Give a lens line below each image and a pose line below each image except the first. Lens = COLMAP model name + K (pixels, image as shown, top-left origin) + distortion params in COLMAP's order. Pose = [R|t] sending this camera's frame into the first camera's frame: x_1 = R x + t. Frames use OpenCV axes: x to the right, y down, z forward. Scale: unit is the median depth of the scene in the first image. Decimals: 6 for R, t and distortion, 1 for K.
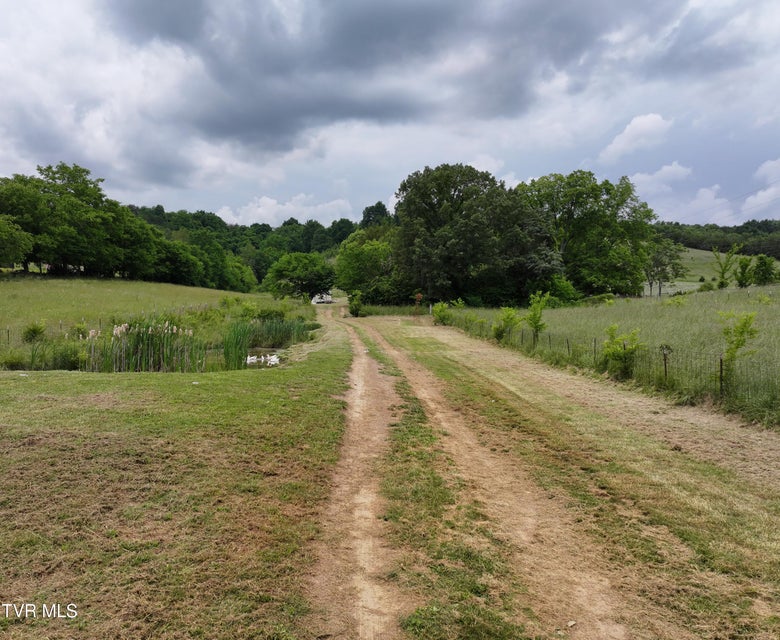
lens RADIAL K [[598.7, 0, 389.1], [0, 598.7, 320.4], [0, 0, 1]] dist [0.000197, -0.000122]
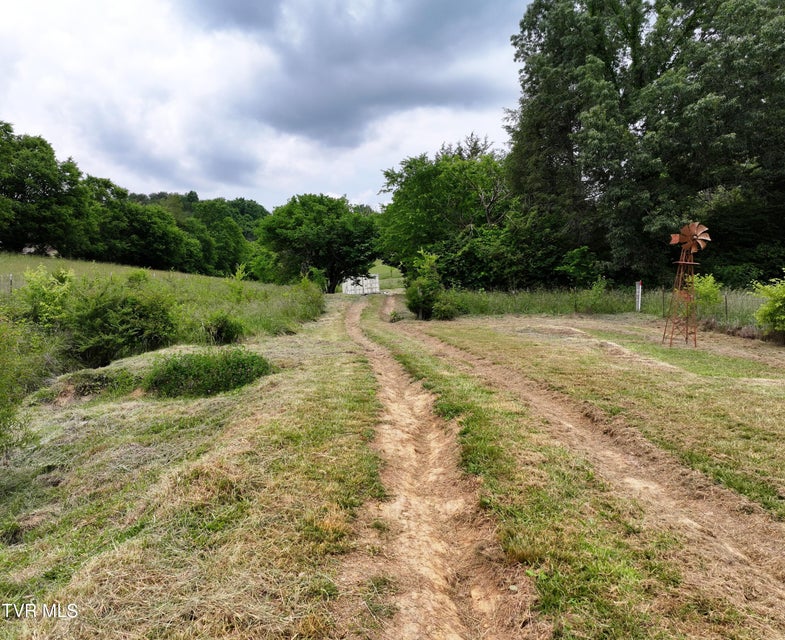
lens RADIAL K [[598.8, 0, 392.0], [0, 598.8, 319.5], [0, 0, 1]] dist [-0.000477, -0.000033]
pose [[0.995978, -0.000868, -0.089592, -0.037562], [0.000842, 1.000000, -0.000325, -0.005024], [0.089592, 0.000249, 0.995979, 0.558679]]
